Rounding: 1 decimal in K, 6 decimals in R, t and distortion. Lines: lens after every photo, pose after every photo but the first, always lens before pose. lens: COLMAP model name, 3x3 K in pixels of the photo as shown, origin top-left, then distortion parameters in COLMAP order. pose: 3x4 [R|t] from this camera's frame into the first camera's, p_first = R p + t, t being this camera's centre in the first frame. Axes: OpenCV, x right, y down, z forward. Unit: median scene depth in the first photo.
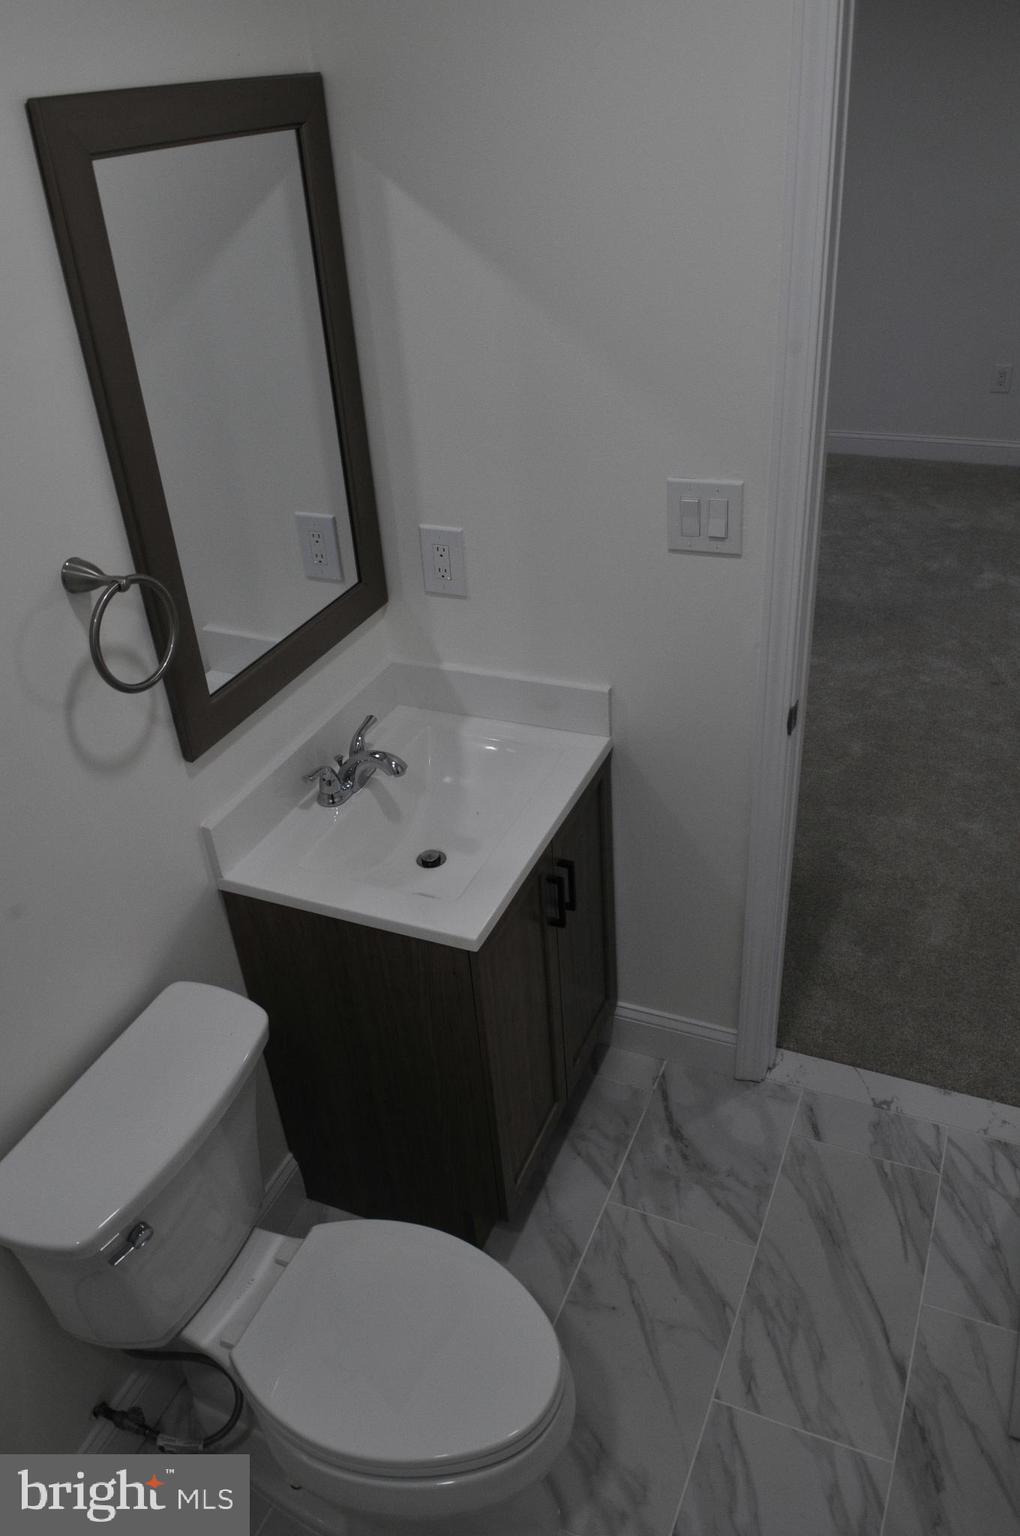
lens RADIAL K [[1138.8, 0, 510.0], [0, 1138.8, 768.0], [0, 0, 1]] dist [-0.041966, -0.013717]
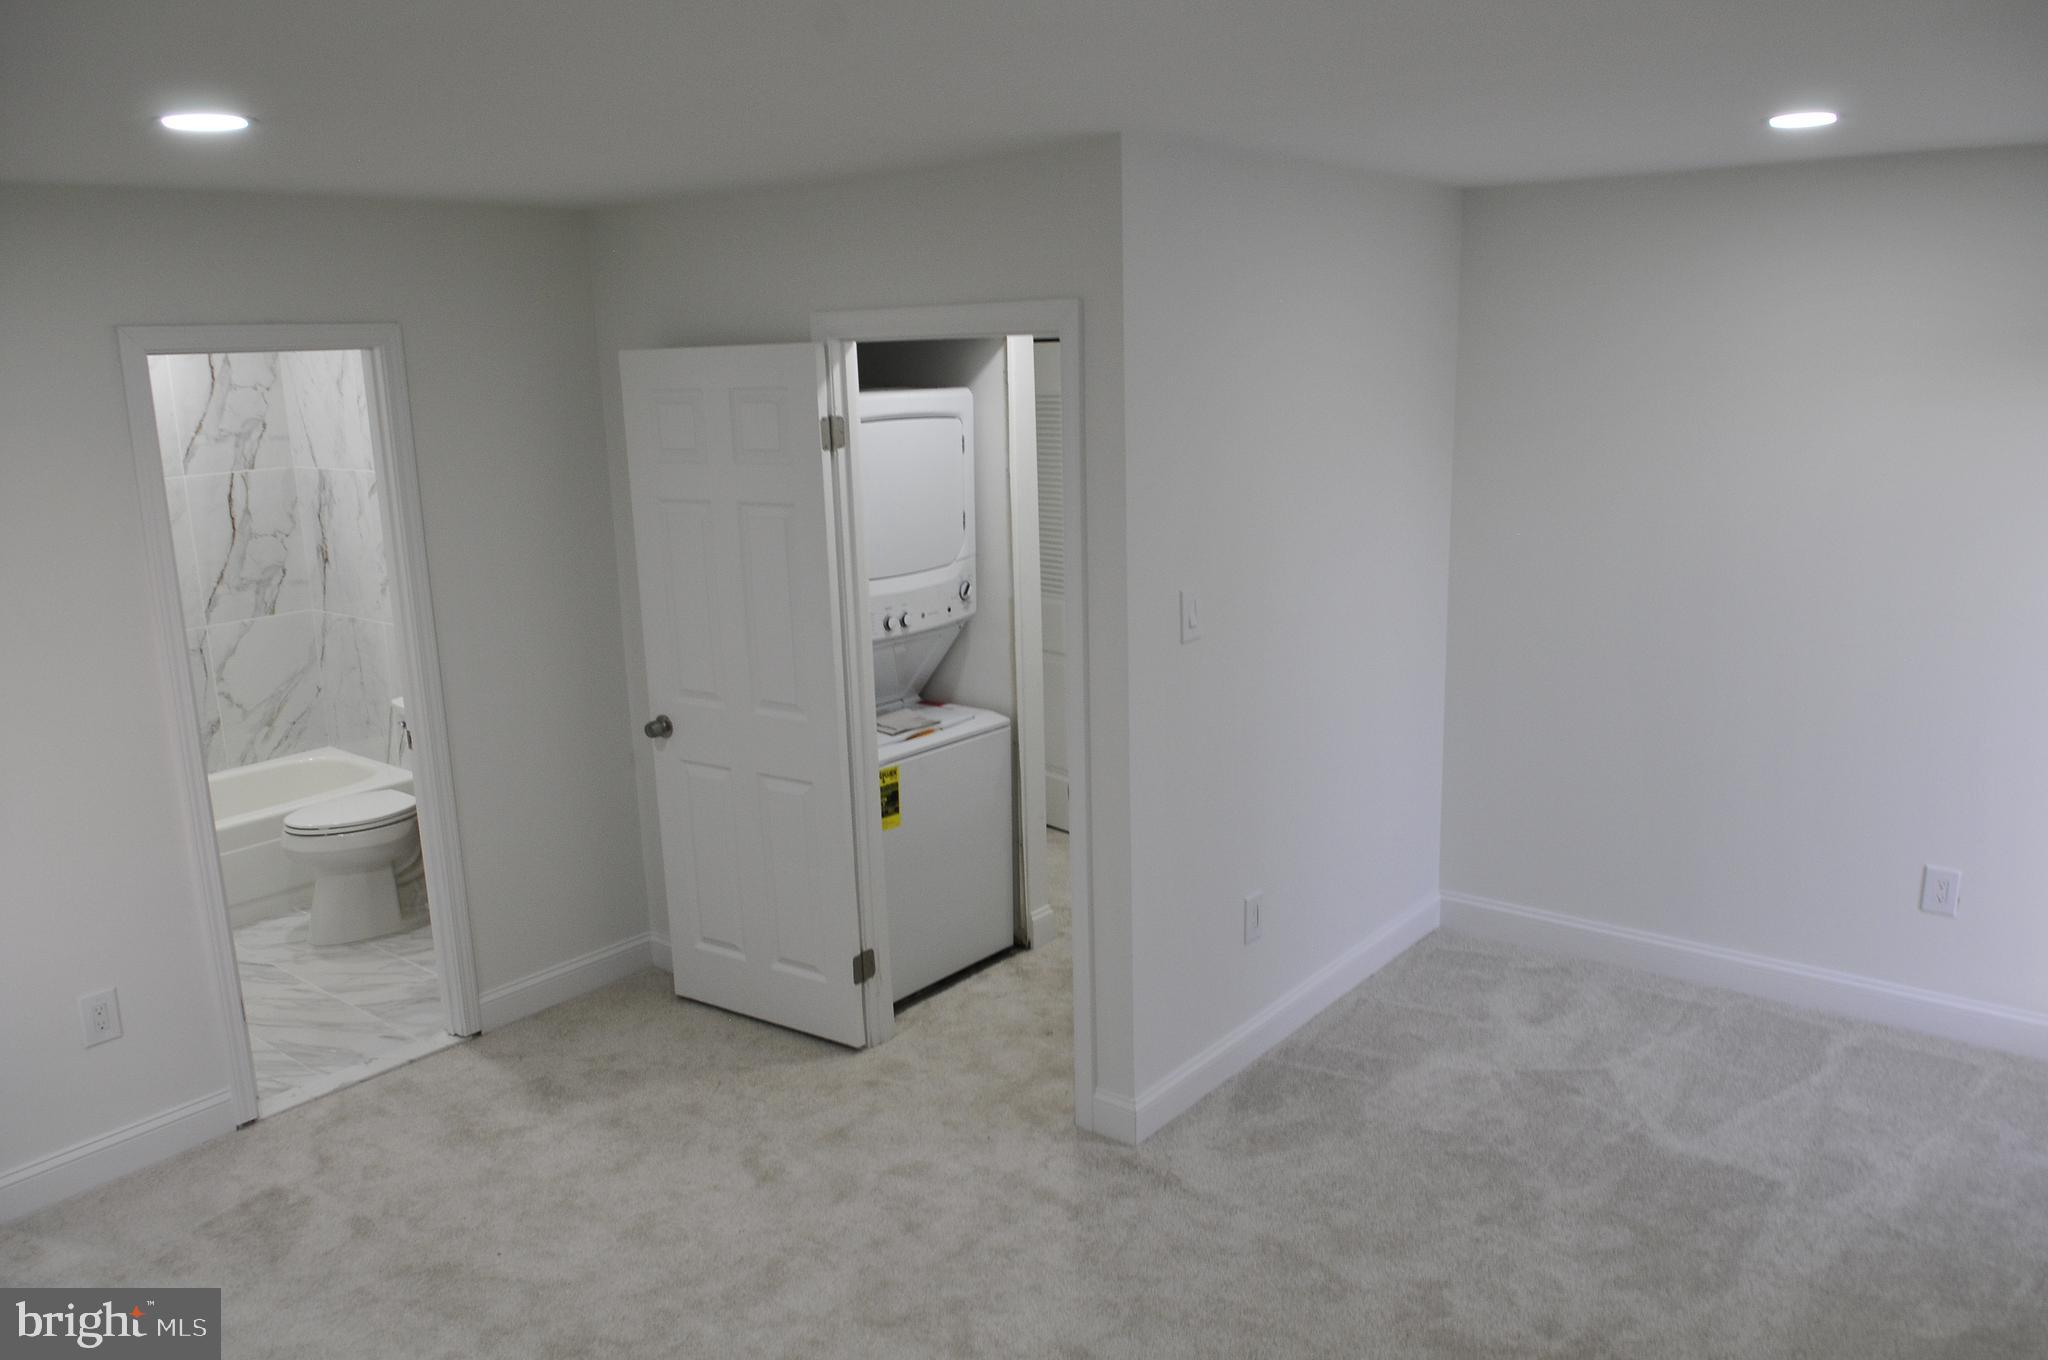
lens RADIAL K [[1518.4, 0, 1030.3], [0, 1518.4, 688.2], [0, 0, 1]] dist [-0.041966, -0.013717]
pose [[-0.265634, 0.268639, -0.925890, 1.962913], [-0.482370, 0.794498, 0.368907, -1.301234], [0.834720, 0.544616, -0.081462, 1.841578]]
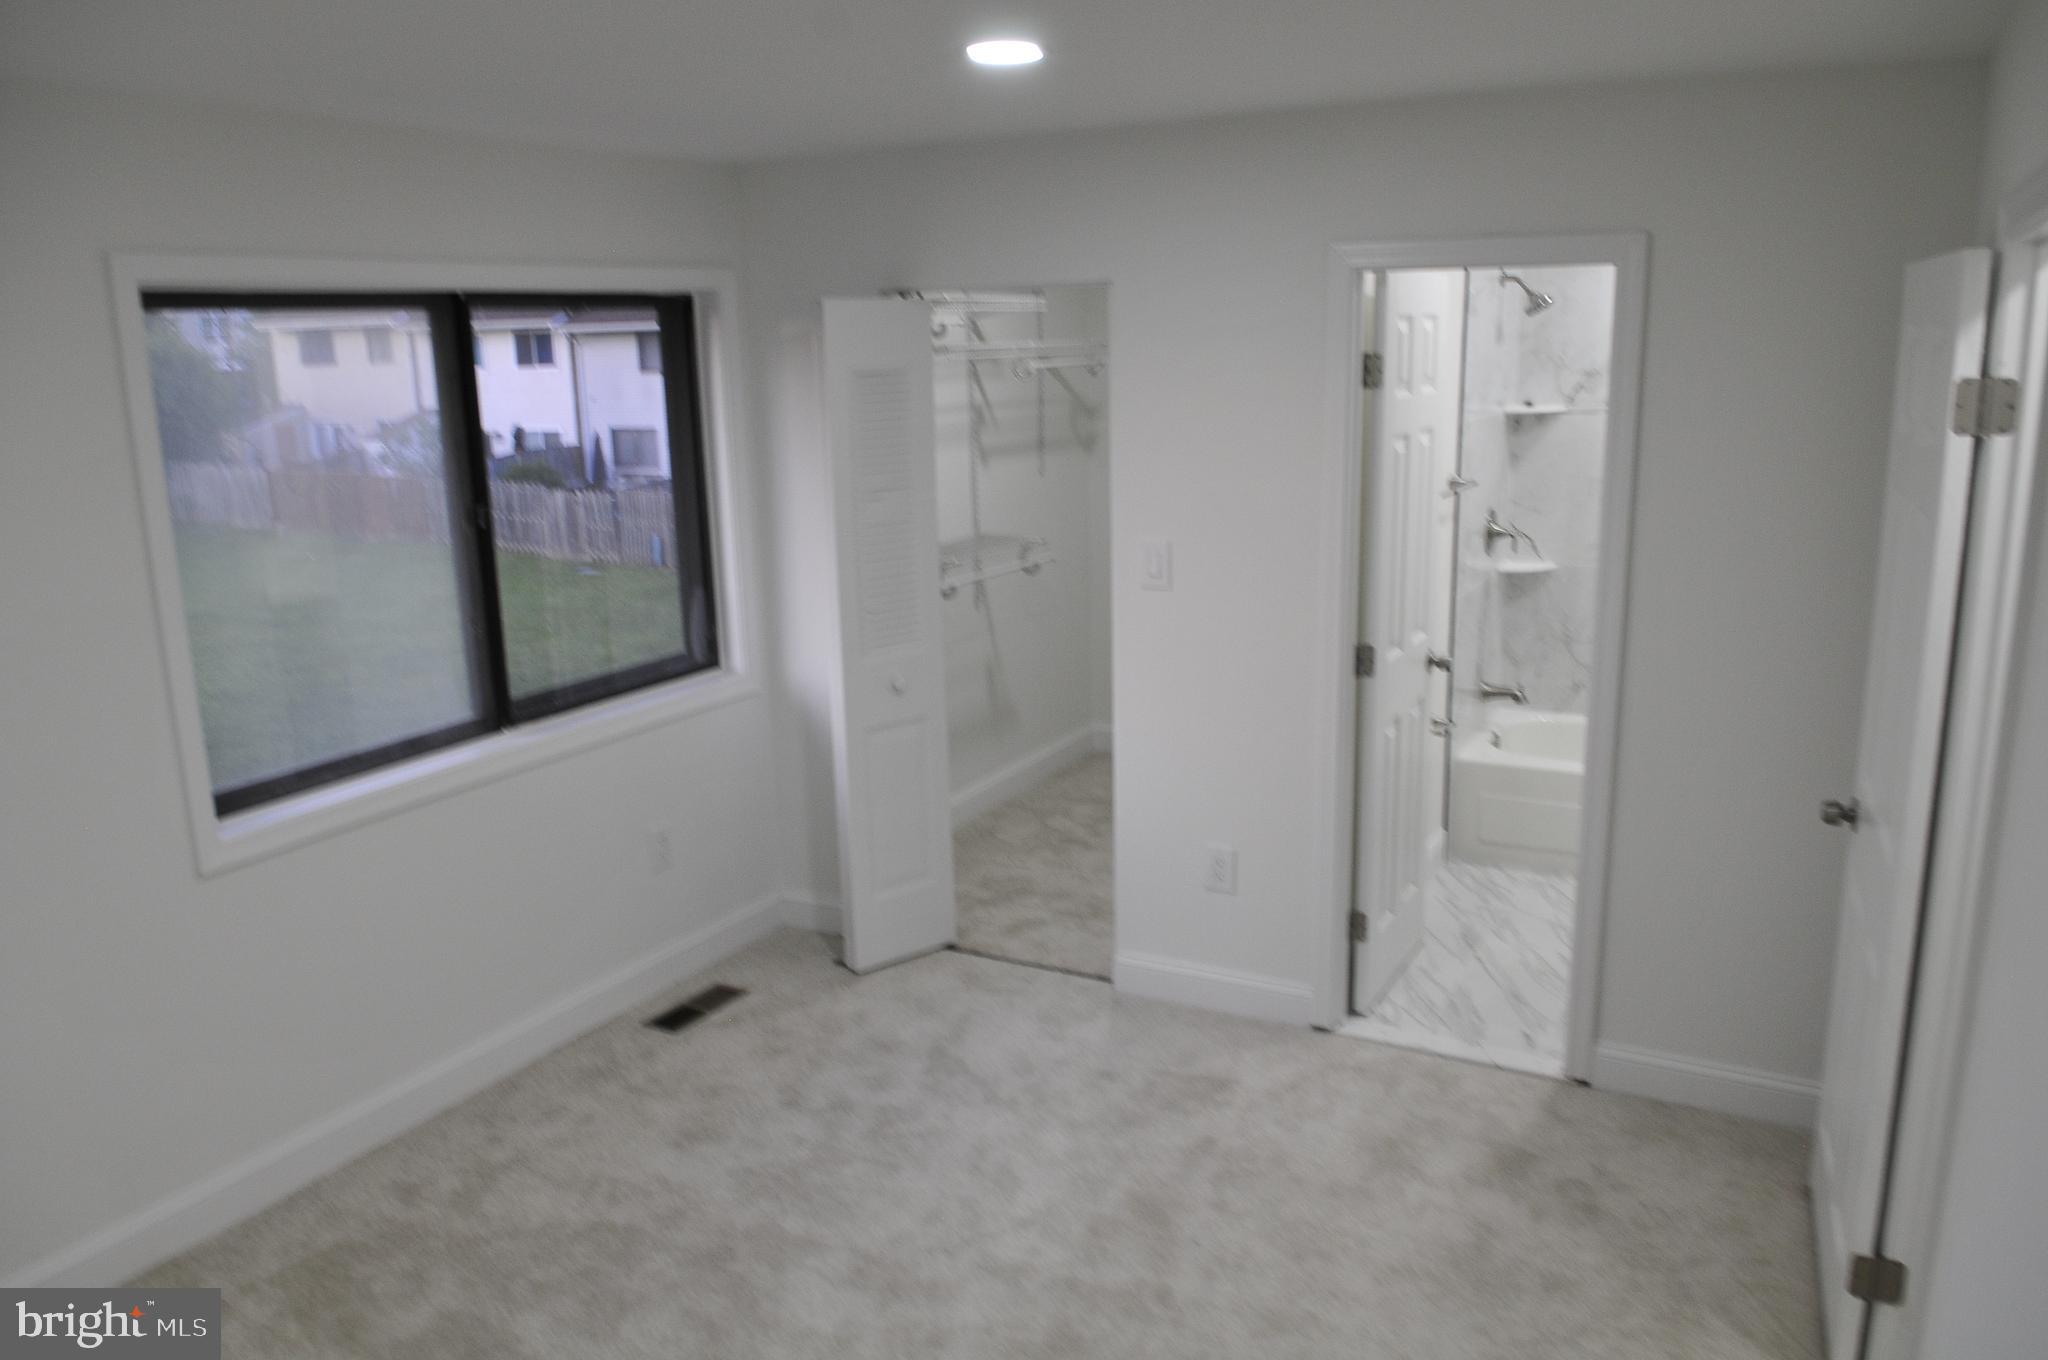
lens RADIAL K [[1518.4, 0, 1030.3], [0, 1518.4, 688.2], [0, 0, 1]] dist [-0.041966, -0.013717]
pose [[-0.993395, 0.047934, 0.104255, 0.735090], [0.108052, 0.696547, 0.709329, -1.434834], [-0.038618, 0.715908, -0.697125, 2.240623]]
